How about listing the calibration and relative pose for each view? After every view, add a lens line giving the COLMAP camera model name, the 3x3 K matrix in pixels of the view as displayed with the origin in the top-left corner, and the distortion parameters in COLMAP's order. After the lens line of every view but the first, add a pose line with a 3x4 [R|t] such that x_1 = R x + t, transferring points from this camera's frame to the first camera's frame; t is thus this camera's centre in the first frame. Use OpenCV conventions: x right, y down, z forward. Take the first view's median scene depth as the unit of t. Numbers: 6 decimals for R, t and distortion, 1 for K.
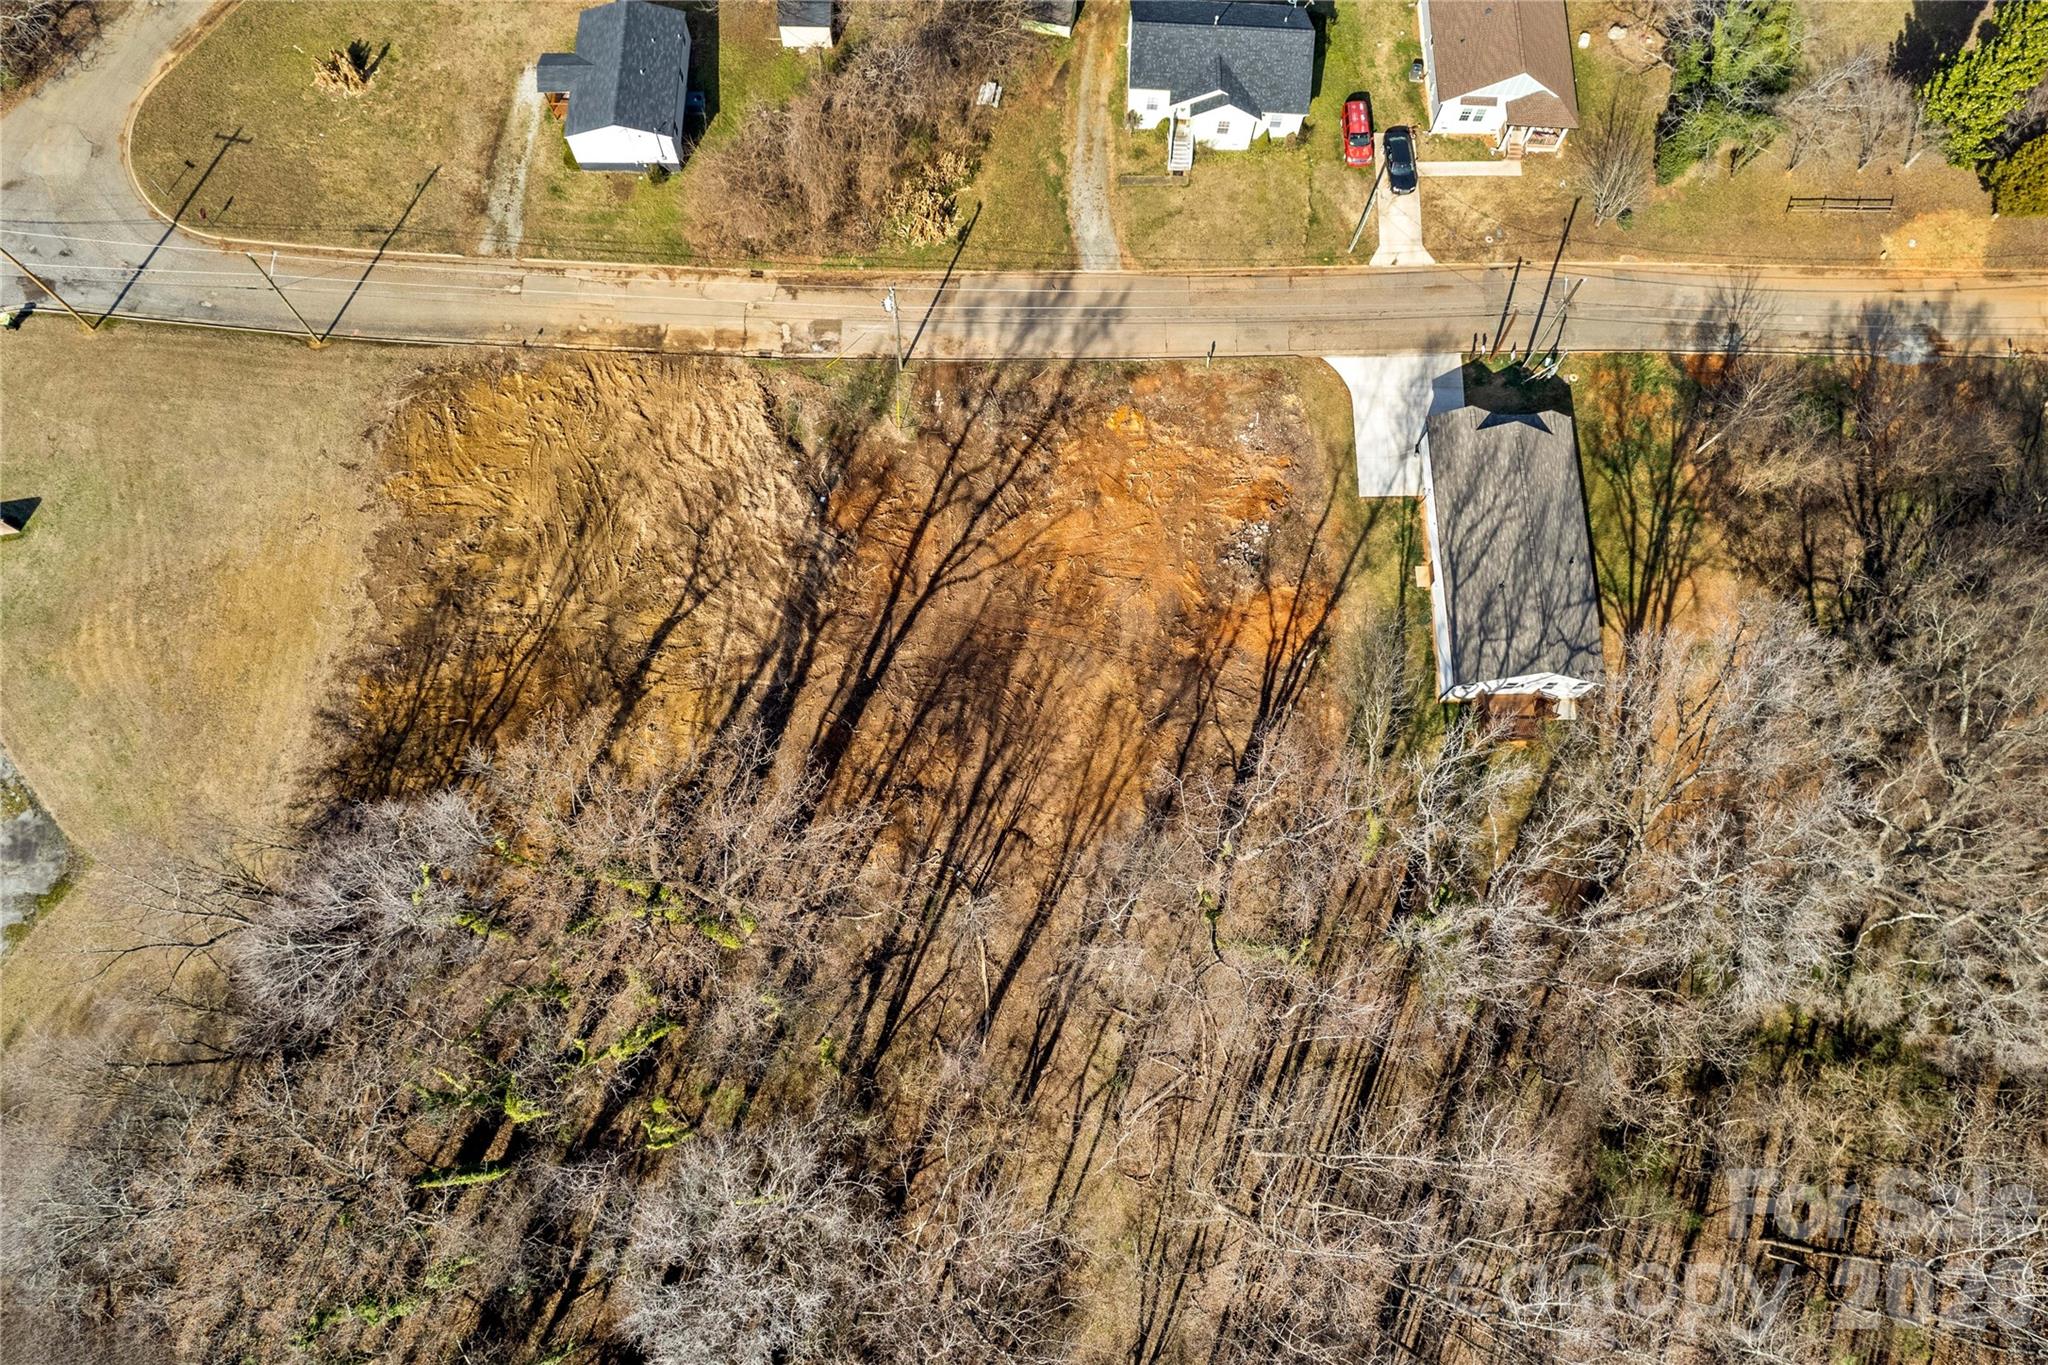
lens RADIAL K [[1384.6, 0, 1026.9], [0, 1384.6, 698.9], [0, 0, 1]] dist [-0.055215, 0.040349]
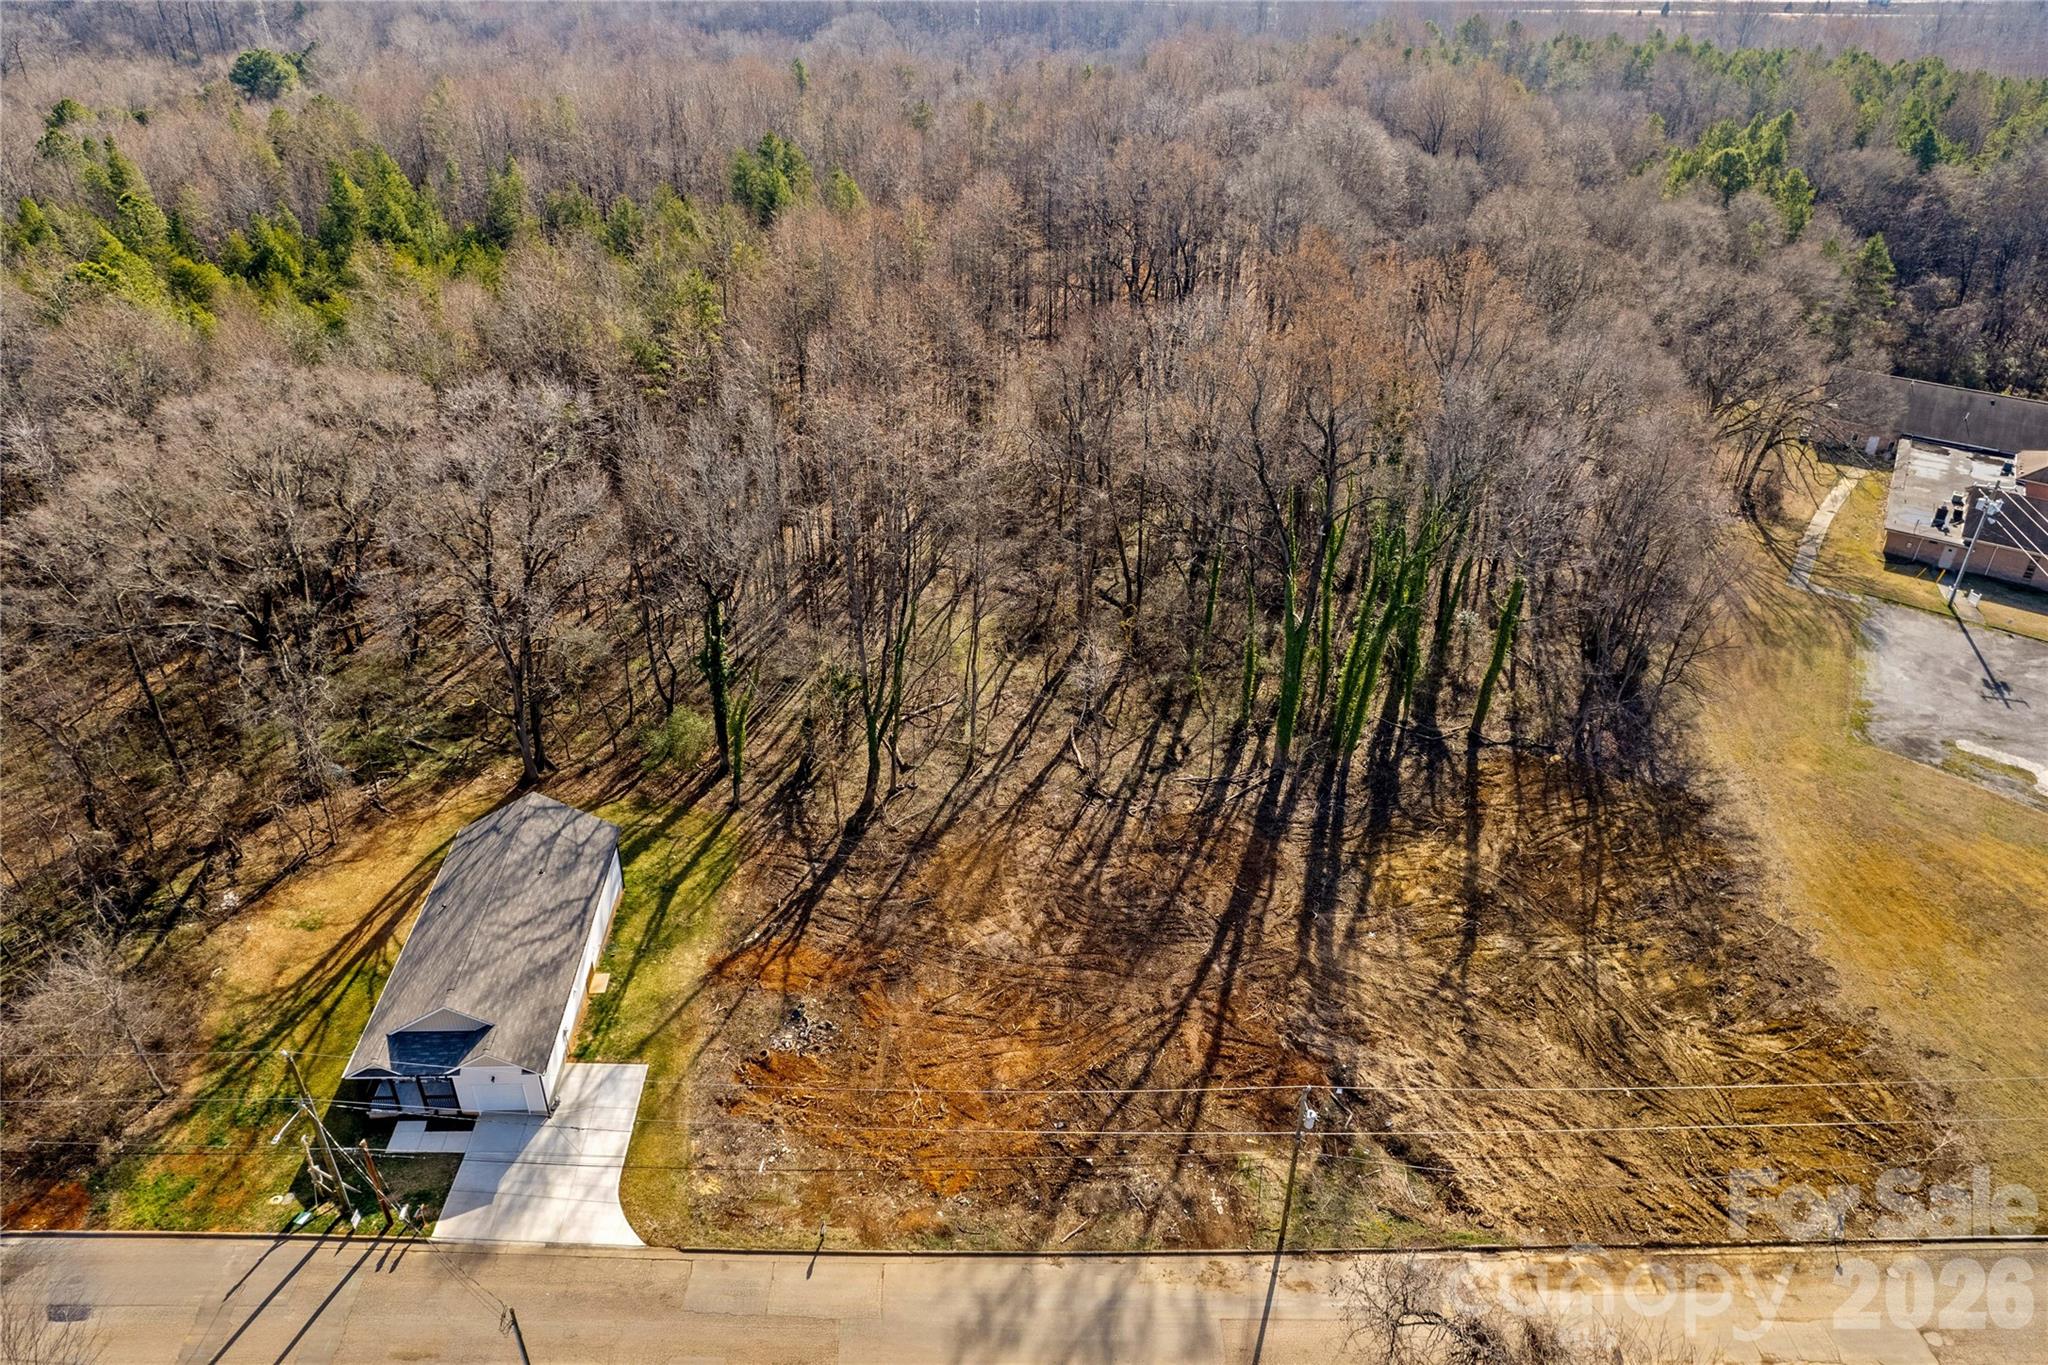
lens RADIAL K [[1301.5, 0, 1007.1], [0, 1301.5, 679.7], [0, 0, 1]] dist [-0.077982, 0.055093]
pose [[-0.998842, -0.007198, -0.047568, 0.079317], [-0.043665, -0.279421, 0.959175, -0.791490], [-0.020196, 0.960142, 0.278783, 0.596135]]
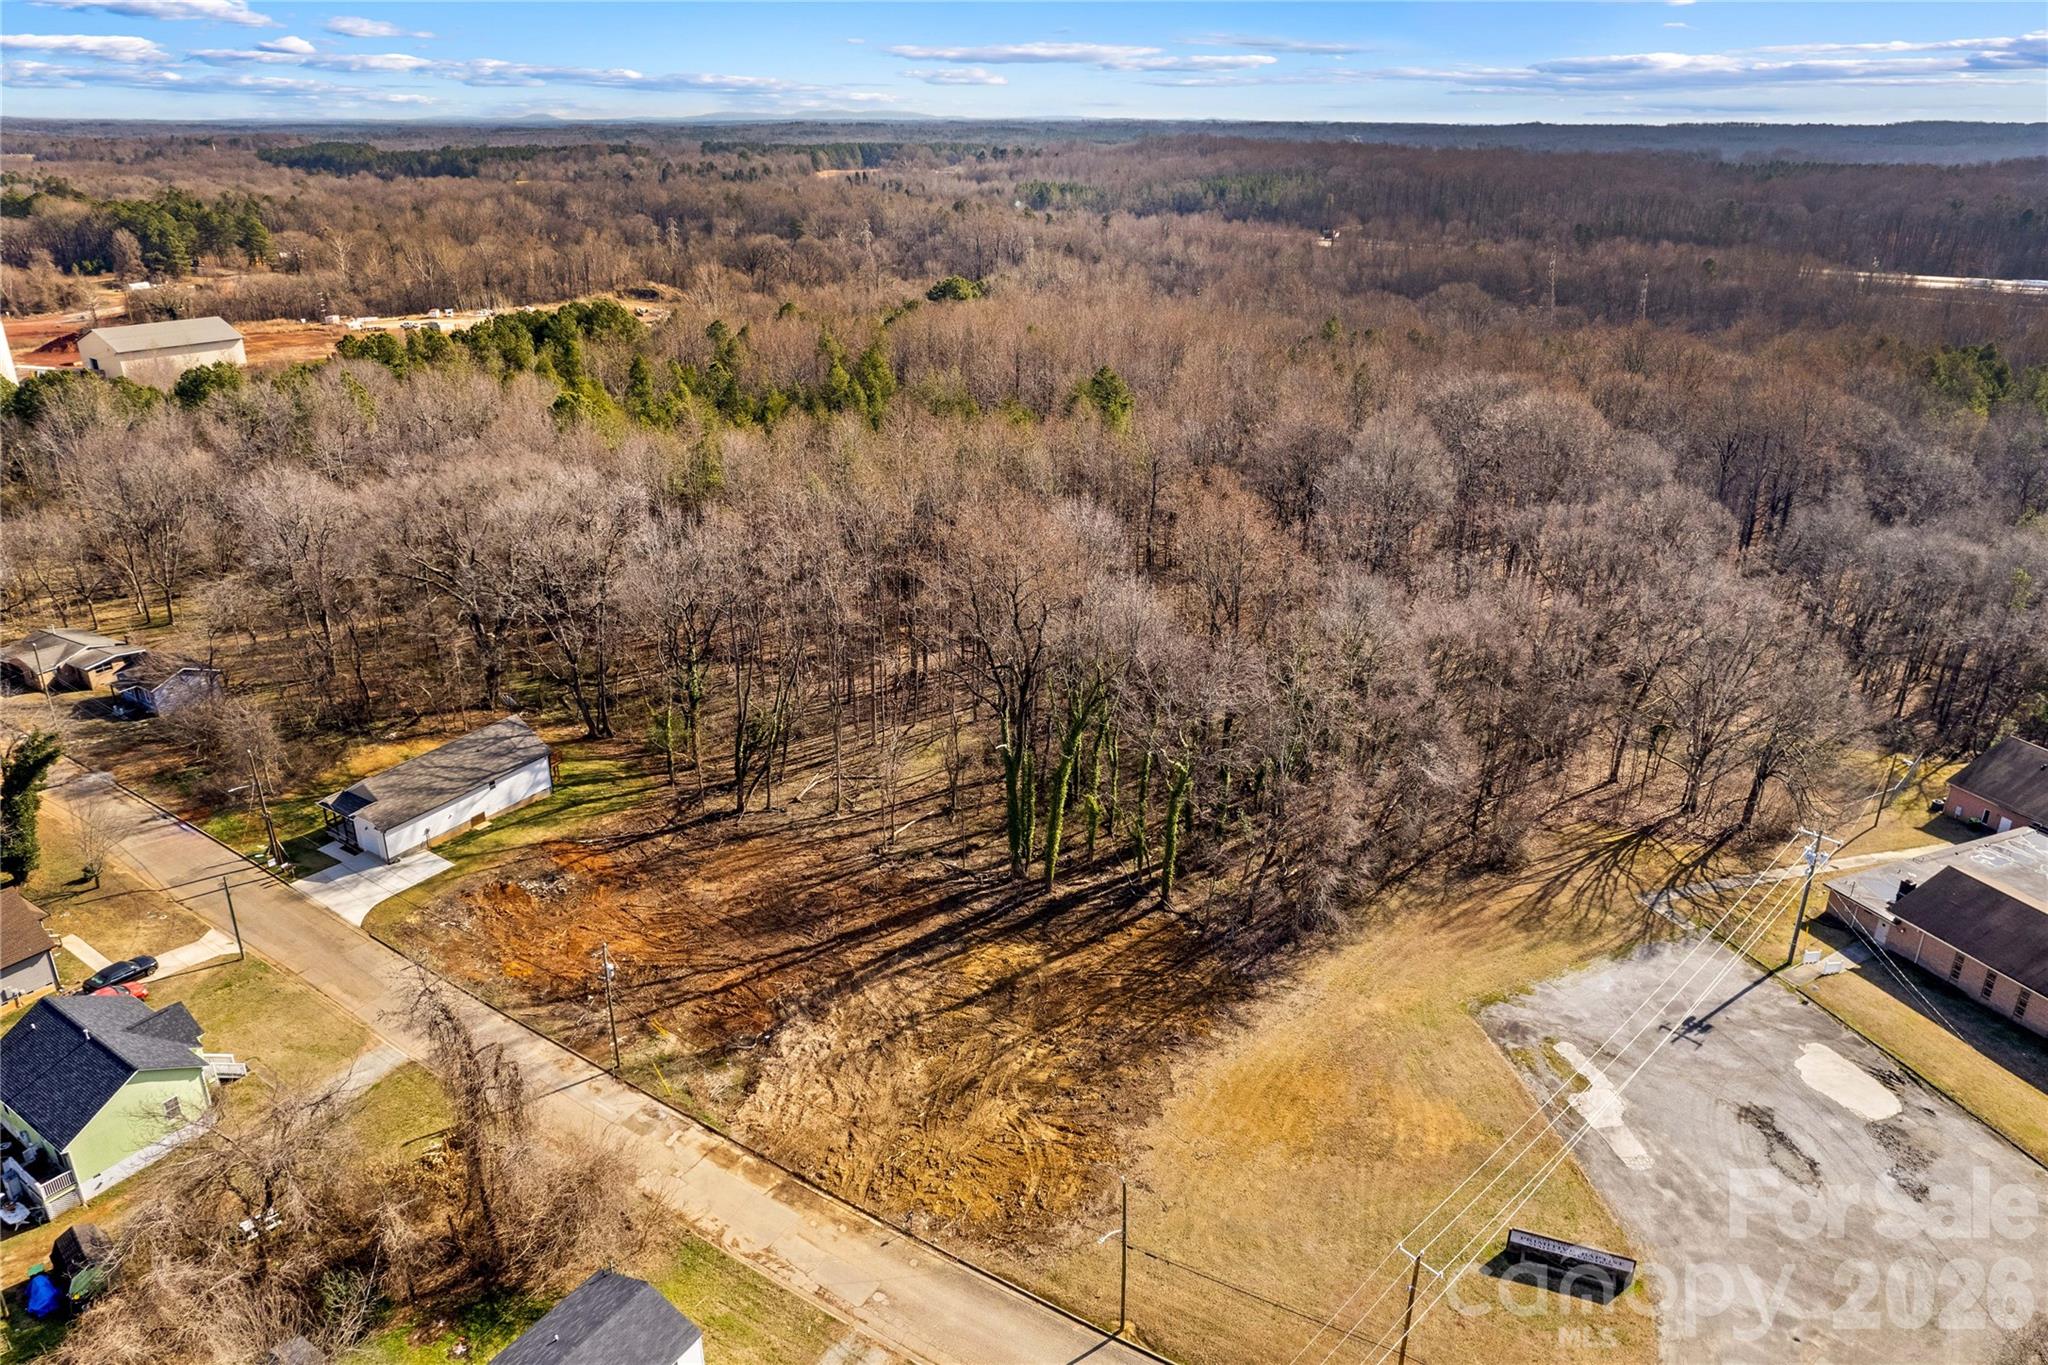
lens RADIAL K [[1360.8, 0, 1011.6], [0, 1360.8, 680.5], [0, 0, 1]] dist [-0.039027, -0.000894]
pose [[-0.841705, -0.231909, 0.487598, -0.779301], [0.510687, -0.048731, 0.858384, -0.966561], [-0.175305, 0.971516, 0.159450, 0.546382]]
